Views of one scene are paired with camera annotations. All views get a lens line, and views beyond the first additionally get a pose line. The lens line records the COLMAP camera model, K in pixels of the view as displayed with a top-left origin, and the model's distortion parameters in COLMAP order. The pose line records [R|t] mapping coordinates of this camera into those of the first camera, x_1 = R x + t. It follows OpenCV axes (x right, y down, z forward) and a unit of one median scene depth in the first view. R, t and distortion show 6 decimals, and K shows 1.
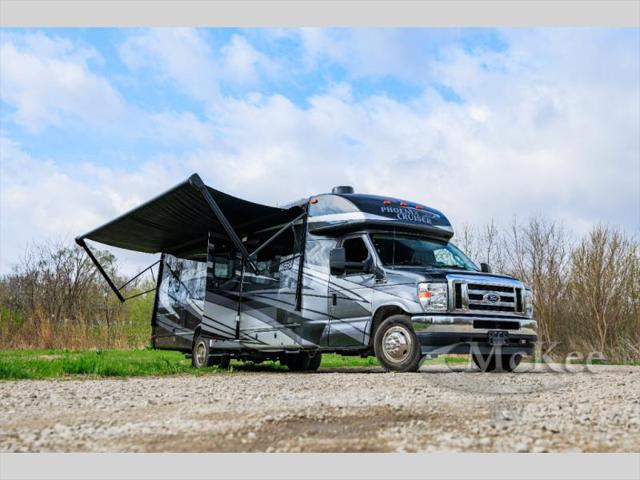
lens RADIAL K [[661.0, 0, 339.0], [0, 661.0, 213.4], [0, 0, 1]] dist [-0.003722, 0.000000]
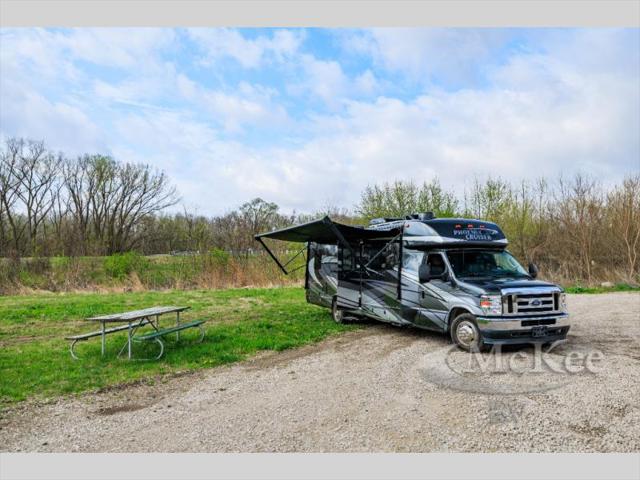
lens RADIAL K [[455.8, 0, 333.6], [0, 455.8, 238.0], [0, 0, 1]] dist [-0.000451, 0.006749]
pose [[0.977844, -0.032382, -0.206816, 0.012317], [0.062575, 0.988007, 0.141165, -0.150597], [0.199765, -0.150978, 0.968142, -0.013908]]
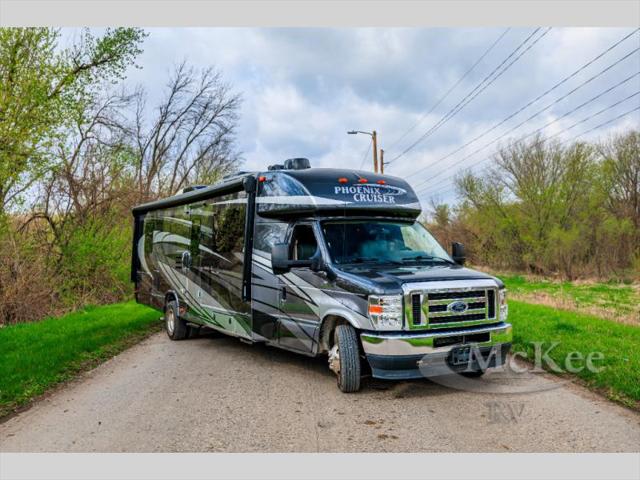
lens RADIAL K [[577.8, 0, 321.3], [0, 577.8, 235.6], [0, 0, 1]] dist [0.011266, 0.000000]
pose [[0.998529, -0.021159, -0.049918, 0.082239], [0.030050, 0.982333, 0.184712, -0.088222], [0.045128, -0.185940, 0.981524, 0.242839]]
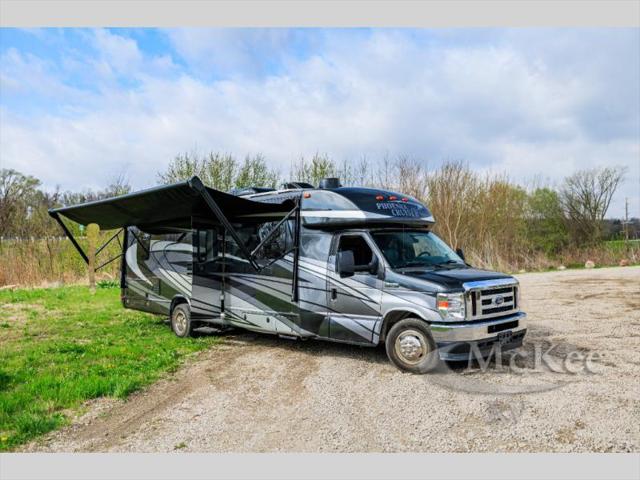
lens RADIAL K [[521.5, 0, 308.9], [0, 521.5, 236.4], [0, 0, 1]] dist [-0.001260, 0.007508]
pose [[0.988820, -0.026961, 0.146653, -0.162221], [0.000523, 0.984139, 0.177396, -0.104339], [-0.149110, -0.175336, 0.973151, 0.212234]]
